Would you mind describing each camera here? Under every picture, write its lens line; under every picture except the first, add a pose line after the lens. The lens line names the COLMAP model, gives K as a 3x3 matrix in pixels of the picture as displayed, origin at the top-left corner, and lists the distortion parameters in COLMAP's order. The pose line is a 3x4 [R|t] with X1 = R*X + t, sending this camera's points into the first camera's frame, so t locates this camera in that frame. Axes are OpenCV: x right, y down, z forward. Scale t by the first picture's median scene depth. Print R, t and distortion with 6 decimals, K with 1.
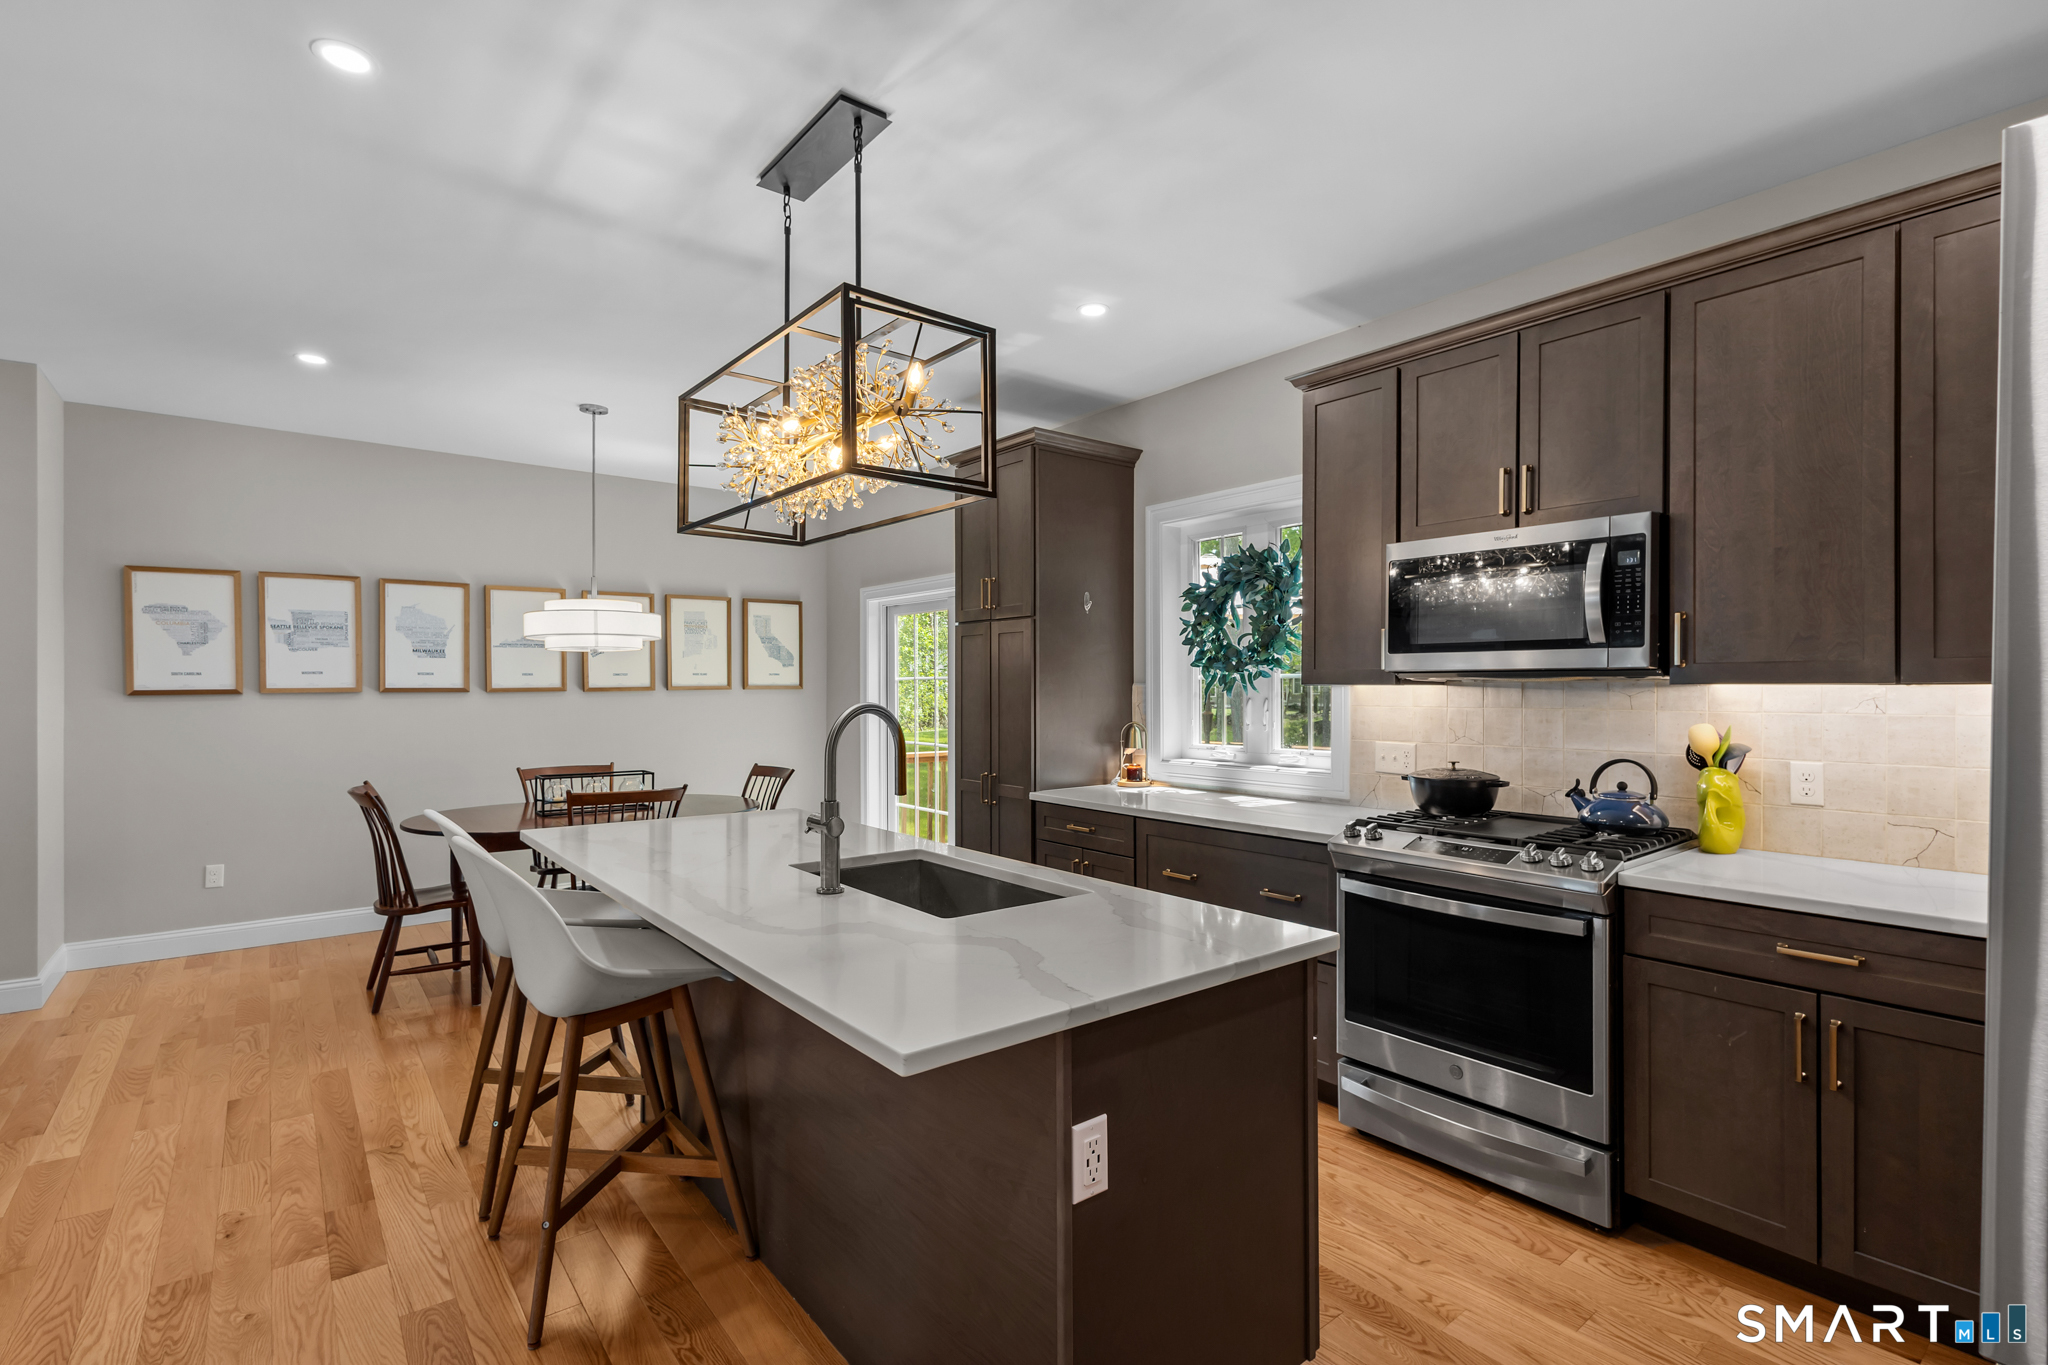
lens RADIAL K [[951.6, 0, 1032.7], [0, 951.6, 690.8], [0, 0, 1]] dist [0.003025, 0.000186]
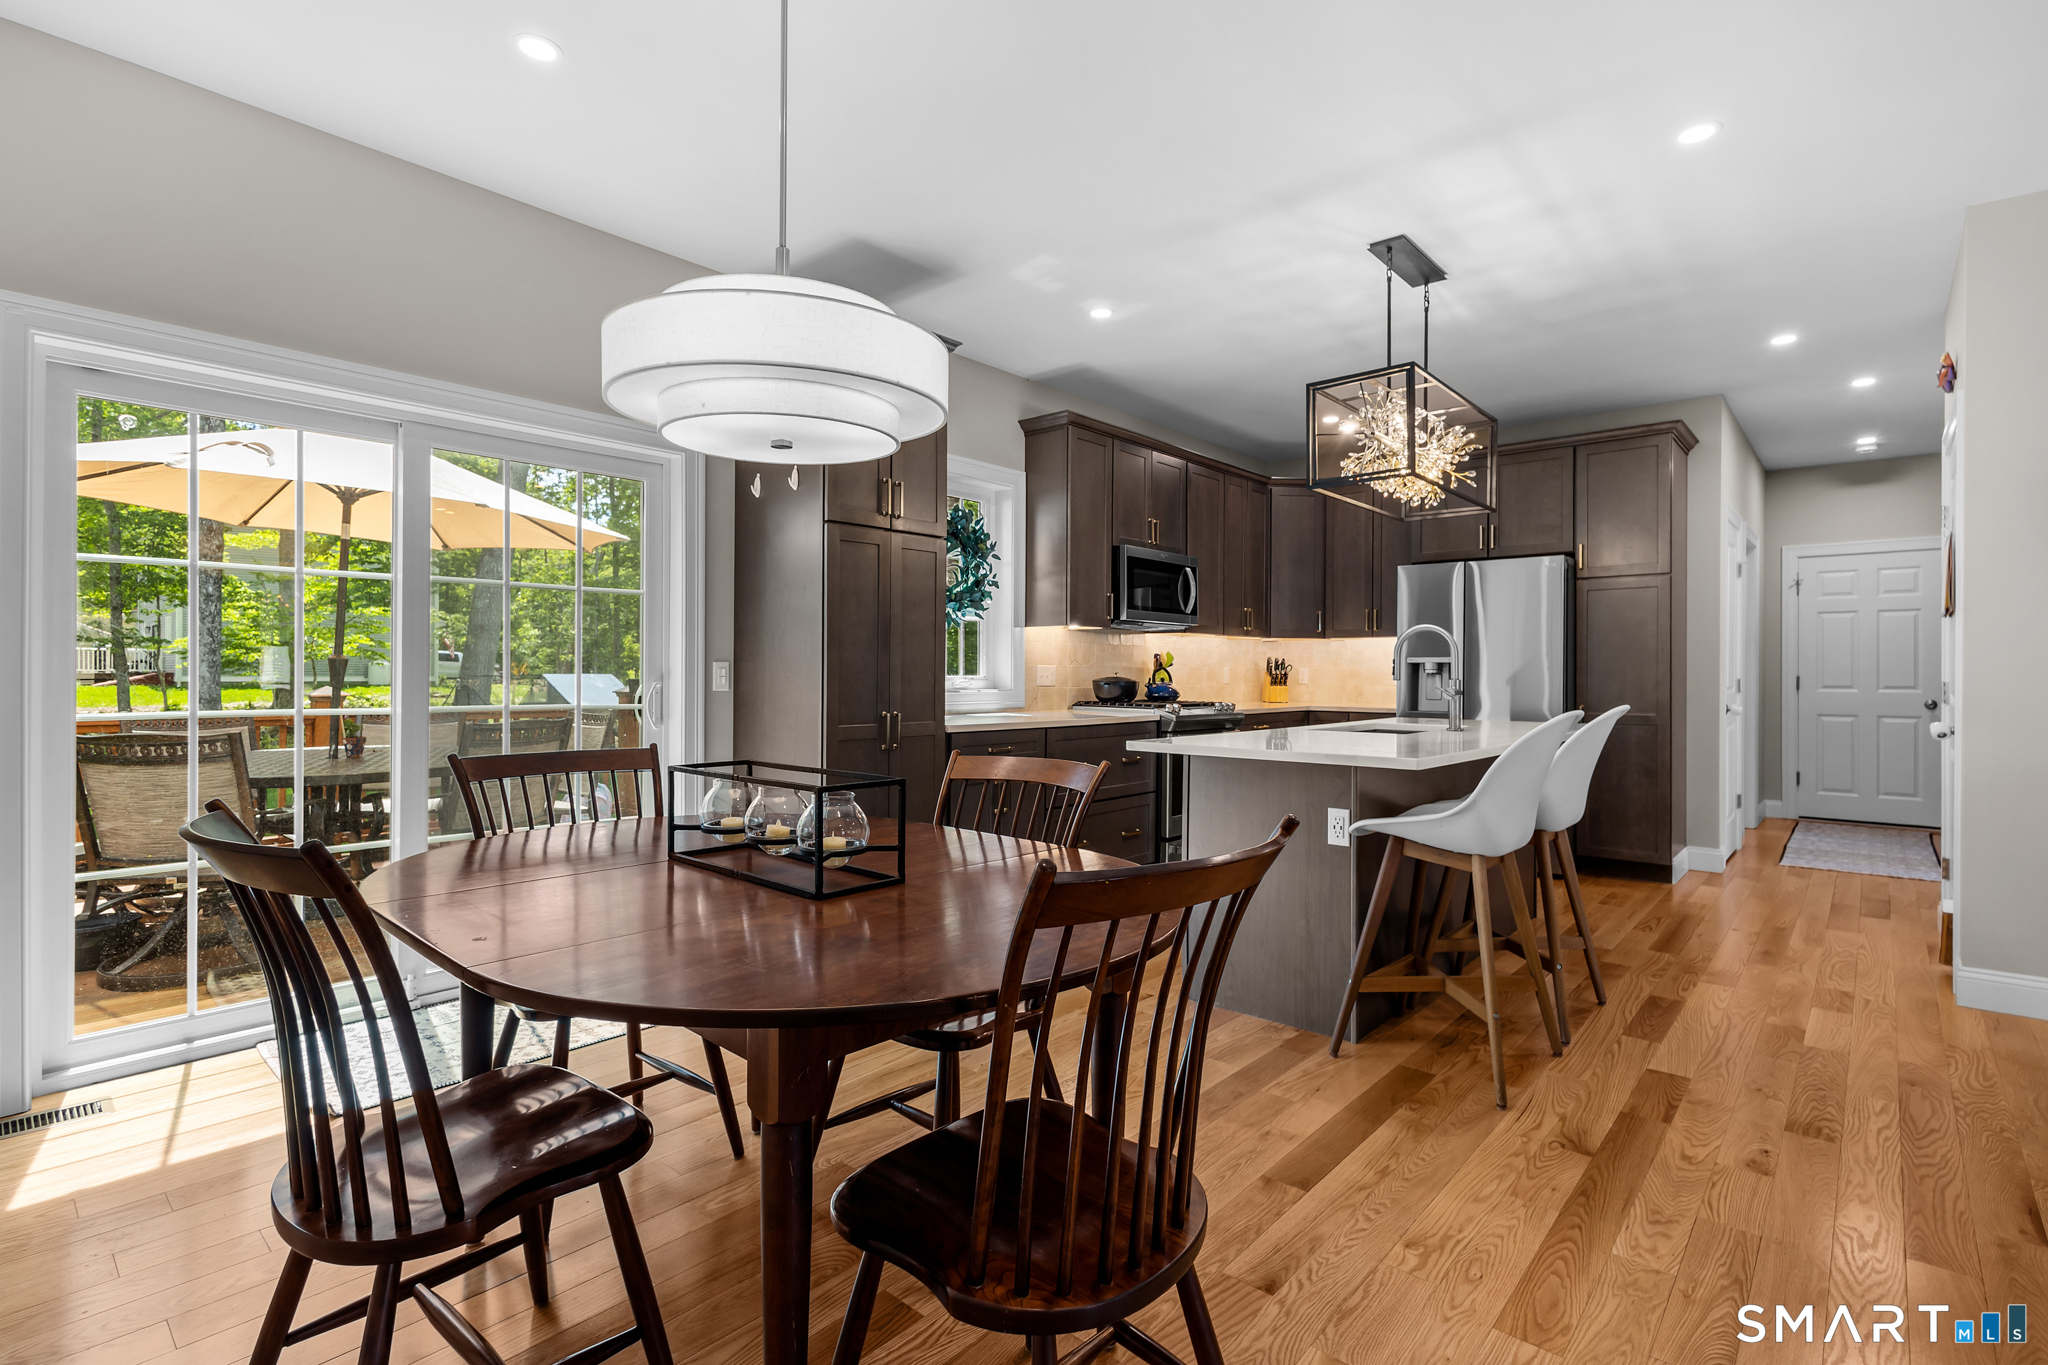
lens RADIAL K [[957.8, 0, 1028.0], [0, 957.8, 671.7], [0, 0, 1]] dist [0.001191, 0.000361]
pose [[-0.167512, -0.000548, 0.985870, -1.190925], [-0.000816, 1.000000, 0.000417, 0.066577], [-0.985870, -0.000734, -0.167513, 1.351939]]
